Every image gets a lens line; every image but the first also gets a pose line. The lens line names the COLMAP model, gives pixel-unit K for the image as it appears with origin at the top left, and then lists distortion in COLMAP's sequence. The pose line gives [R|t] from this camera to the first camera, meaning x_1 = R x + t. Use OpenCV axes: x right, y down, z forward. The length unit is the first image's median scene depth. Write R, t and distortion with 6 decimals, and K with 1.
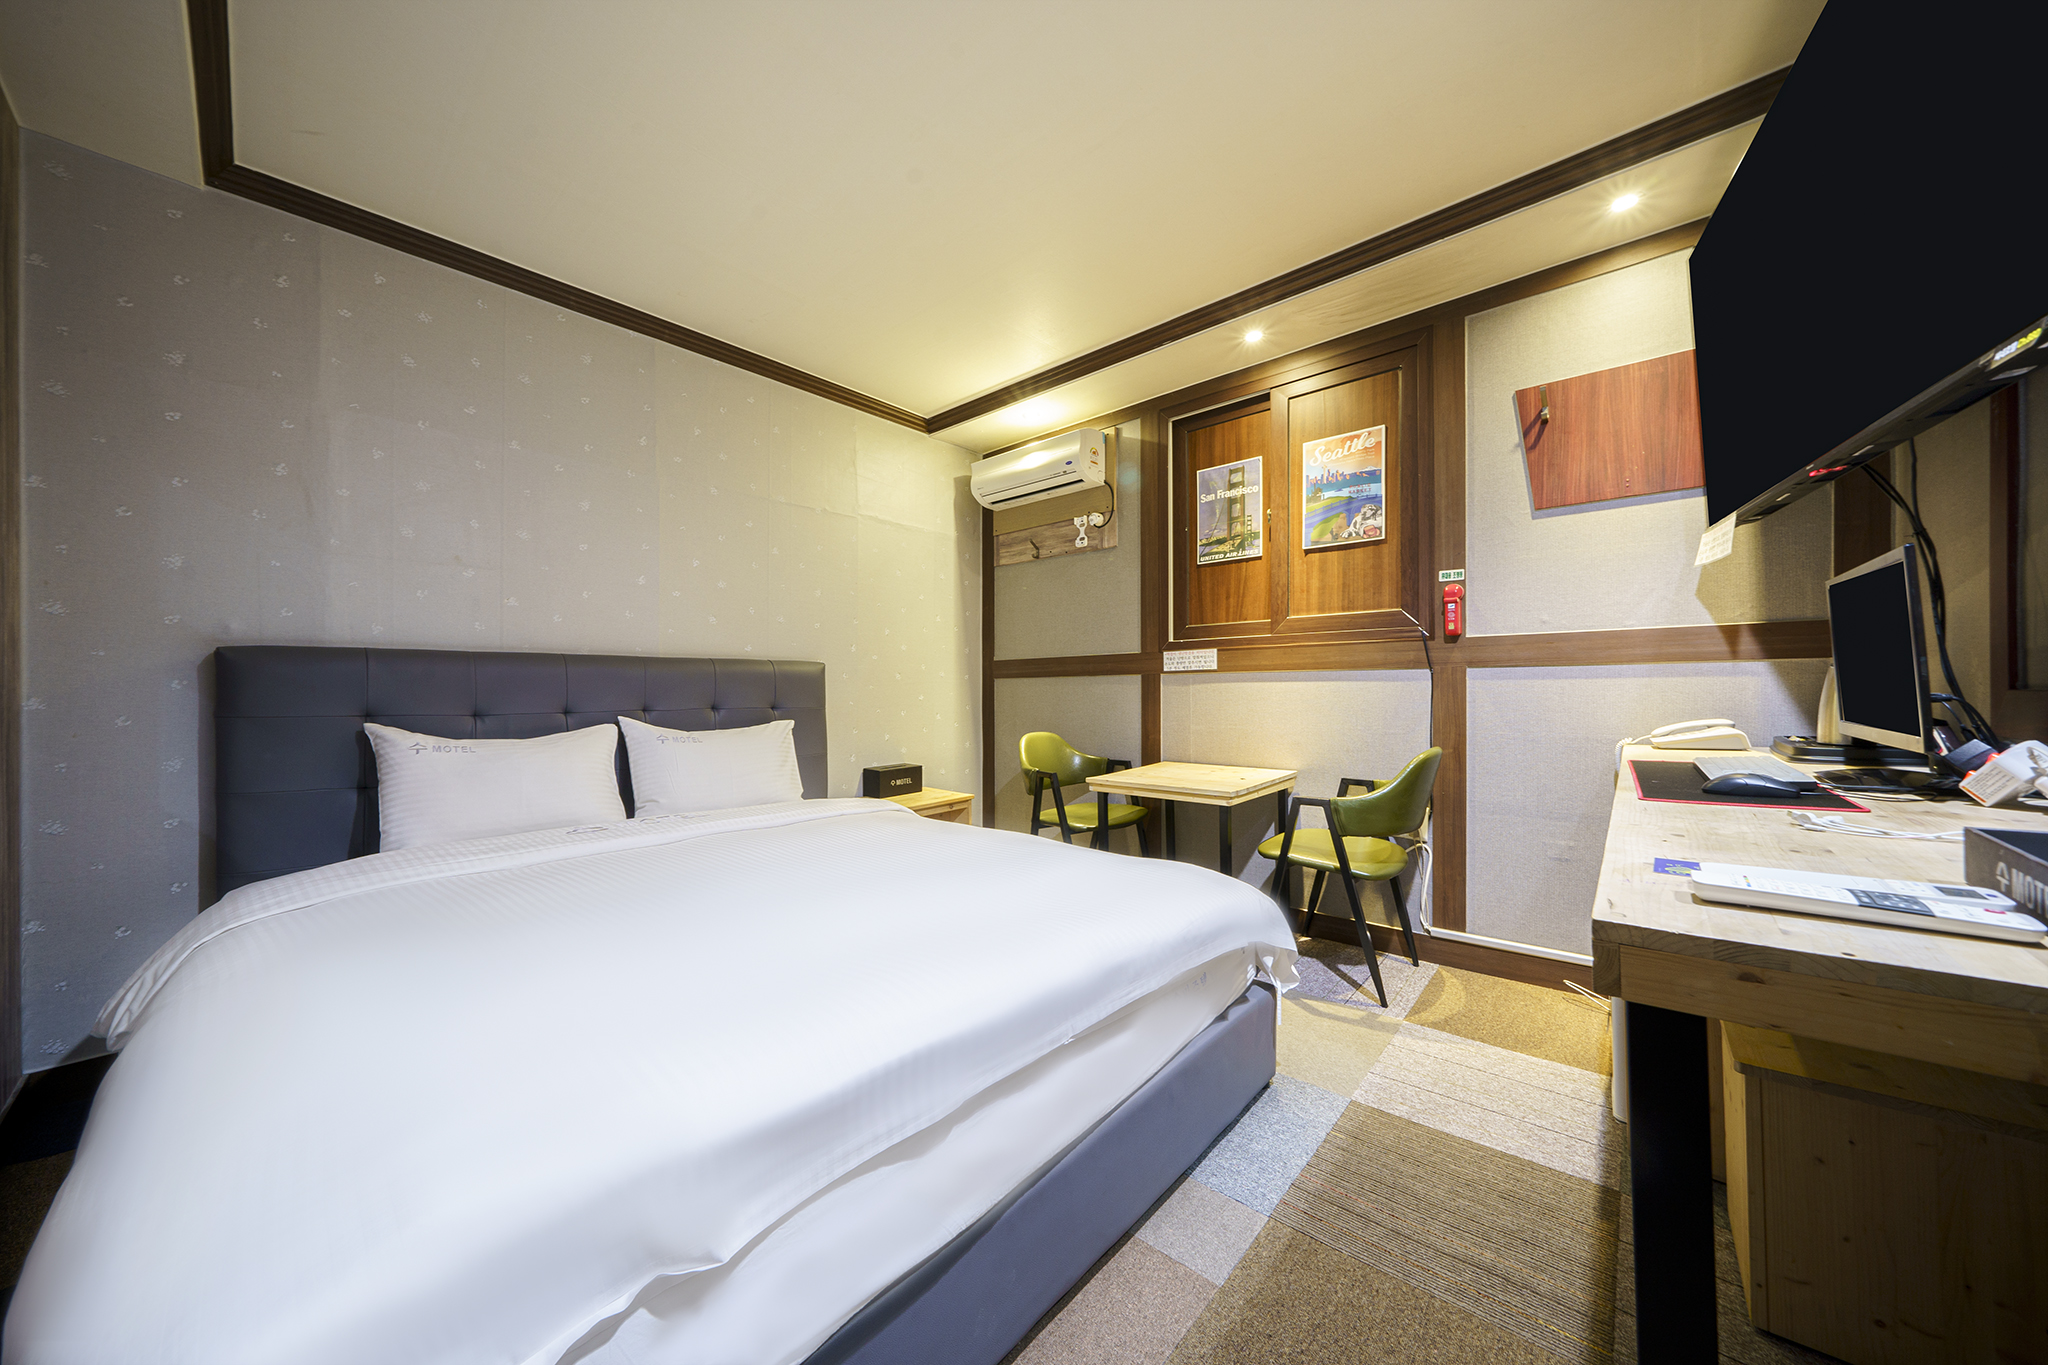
lens RADIAL K [[704.2, 0, 997.6], [0, 704.2, 686.1], [0, 0, 1]] dist [-0.000109, 0.000129]
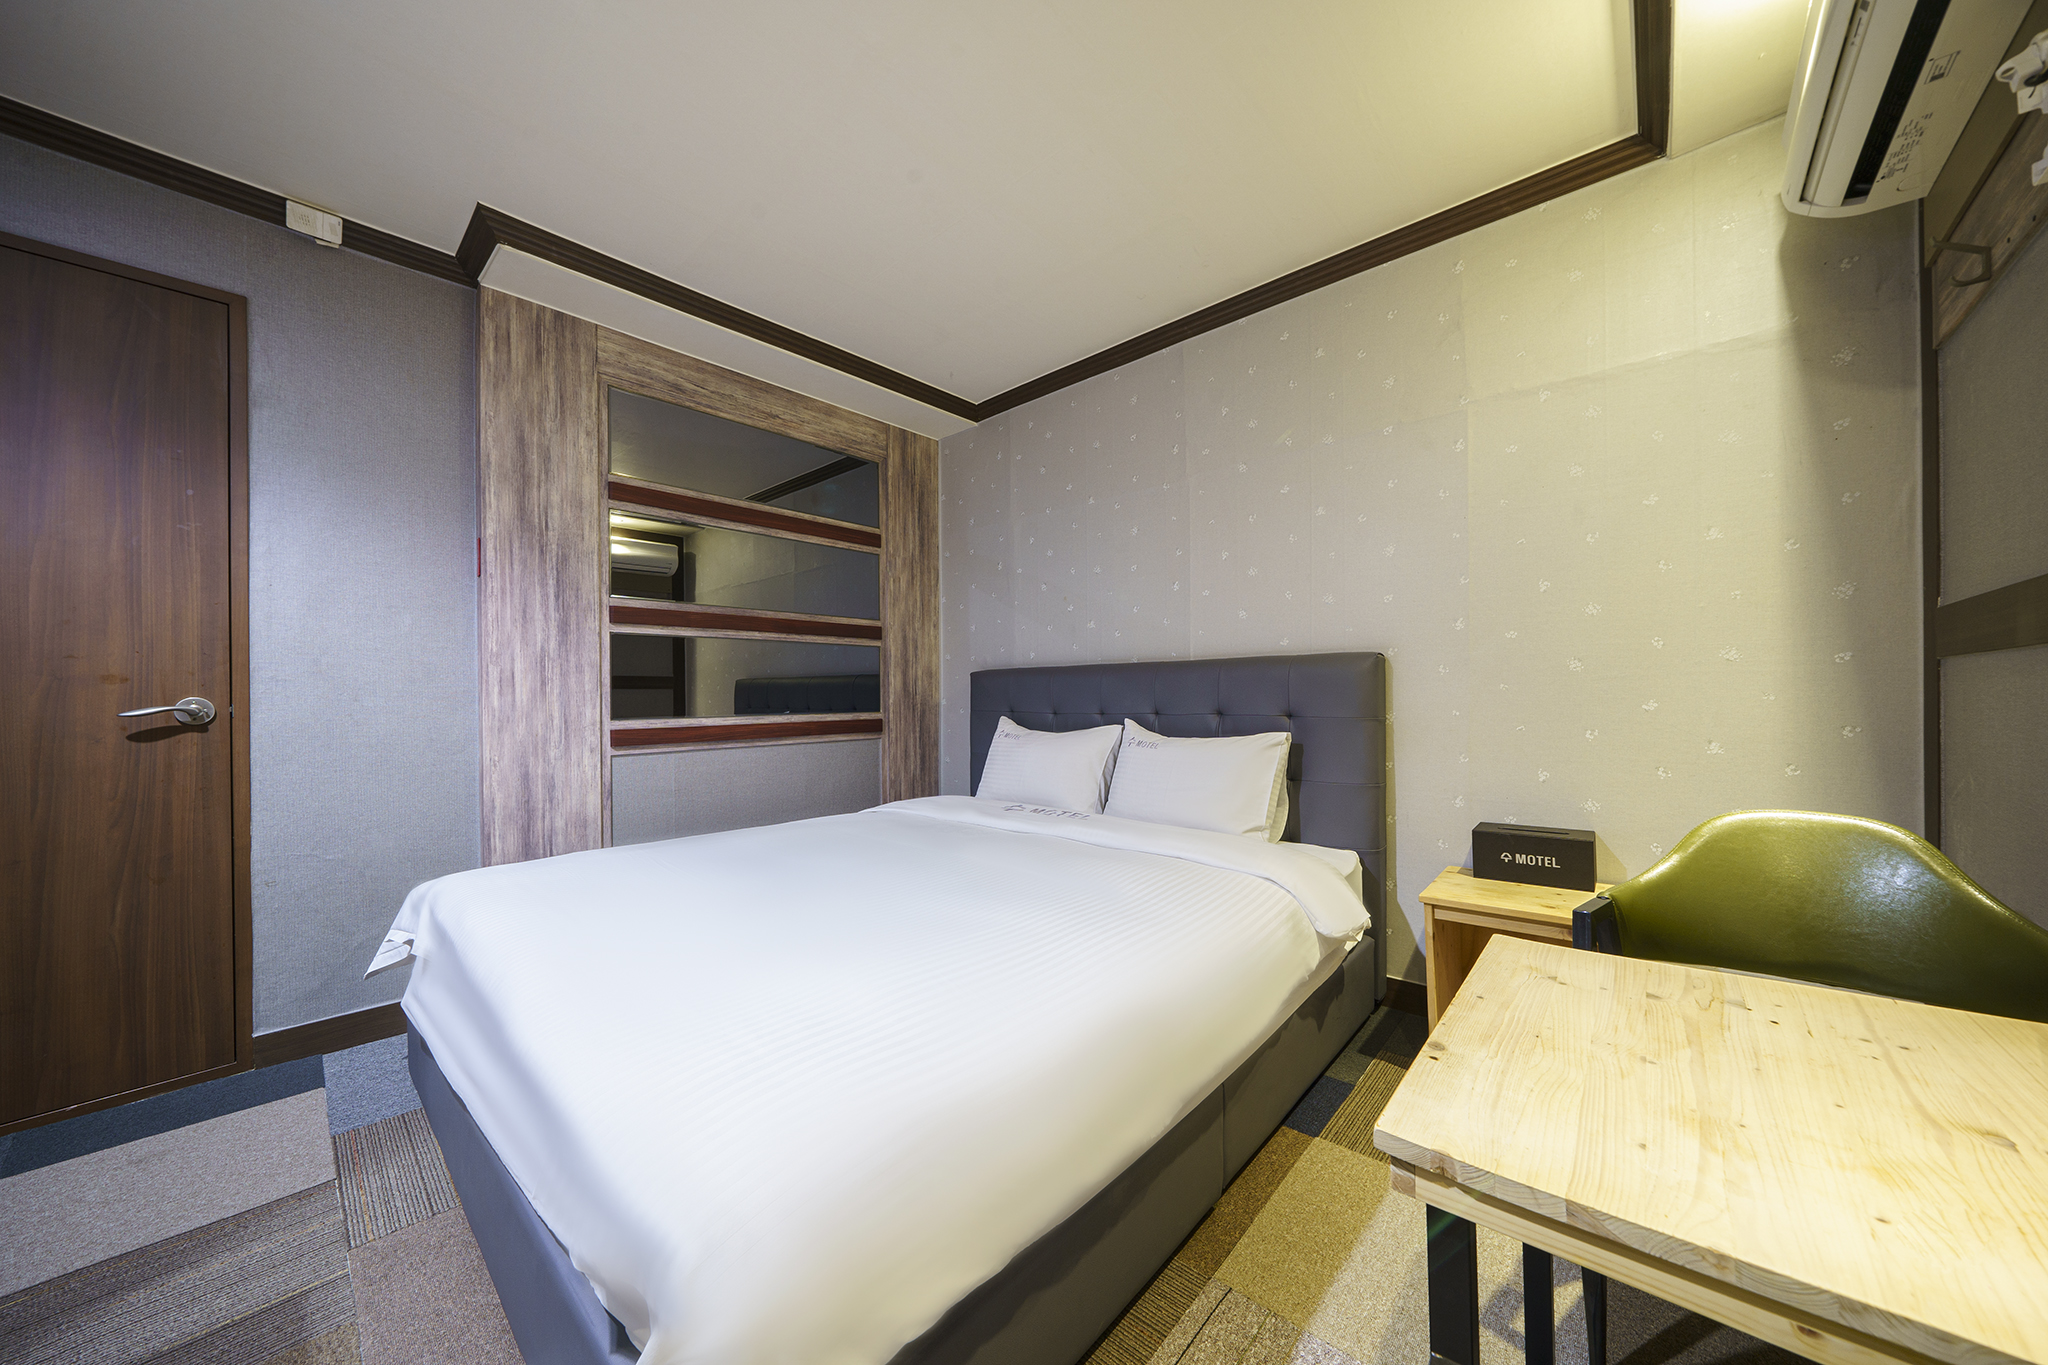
lens RADIAL K [[704.2, 0, 1015.9], [0, 704.2, 686.5], [0, 0, 1]] dist [-0.000109, 0.000129]
pose [[0.004947, -0.005122, -0.999975, 0.594102], [0.019679, 0.999794, -0.005024, -0.005223], [0.999794, -0.019654, 0.005047, 0.878606]]
